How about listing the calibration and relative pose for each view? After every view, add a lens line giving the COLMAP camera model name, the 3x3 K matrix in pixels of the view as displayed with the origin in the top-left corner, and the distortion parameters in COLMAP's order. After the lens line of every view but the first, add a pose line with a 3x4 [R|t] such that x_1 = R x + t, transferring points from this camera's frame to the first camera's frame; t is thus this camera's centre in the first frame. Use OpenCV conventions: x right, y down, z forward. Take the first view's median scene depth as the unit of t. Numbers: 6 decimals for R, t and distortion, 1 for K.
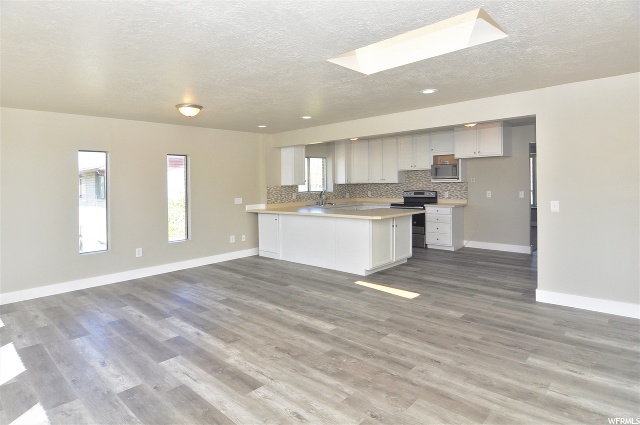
lens RADIAL K [[359.1, 0, 312.9], [0, 359.1, 181.0], [0, 0, 1]] dist [0.003201, -0.010080]
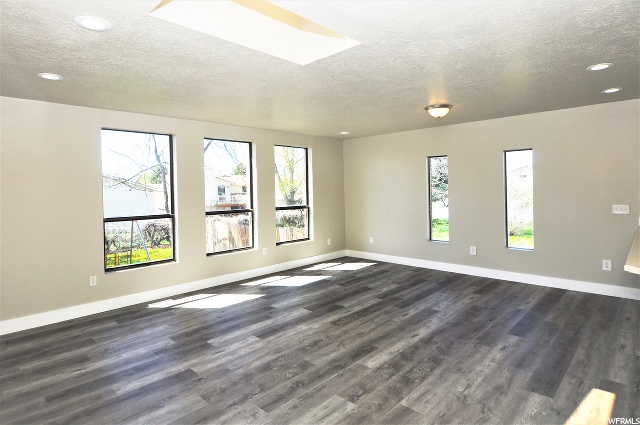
lens RADIAL K [[359.1, 0, 315.7], [0, 359.1, 187.7], [0, 0, 1]] dist [0.003201, -0.010080]
pose [[-0.022032, 0.019396, -0.999569, 0.758049], [0.028024, 0.999431, 0.018776, -0.021598], [0.999364, -0.027598, -0.022563, 0.774591]]
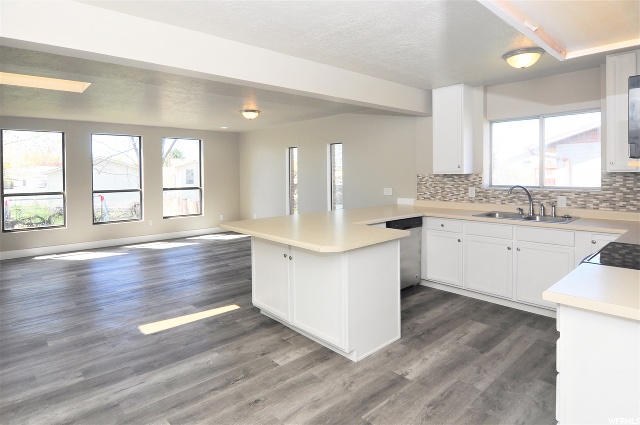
lens RADIAL K [[359.1, 0, 313.7], [0, 359.1, 171.2], [0, 0, 1]] dist [0.003201, -0.010080]
pose [[-0.091650, 0.016517, -0.995654, 1.063815], [0.022701, 0.999637, 0.014494, -0.012570], [0.995532, -0.021274, -0.091992, 1.541479]]
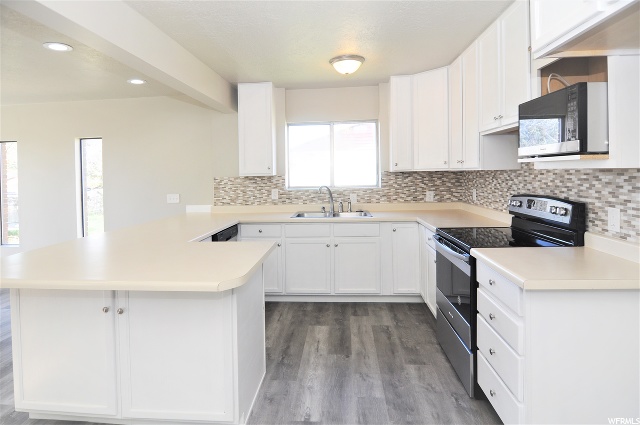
lens RADIAL K [[359.1, 0, 309.4], [0, 359.1, 174.7], [0, 0, 1]] dist [0.003201, -0.010080]
pose [[0.611504, 0.007813, -0.791203, 0.840841], [0.019322, 0.999506, 0.024803, -0.004873], [0.791006, -0.030455, 0.611051, 1.338323]]
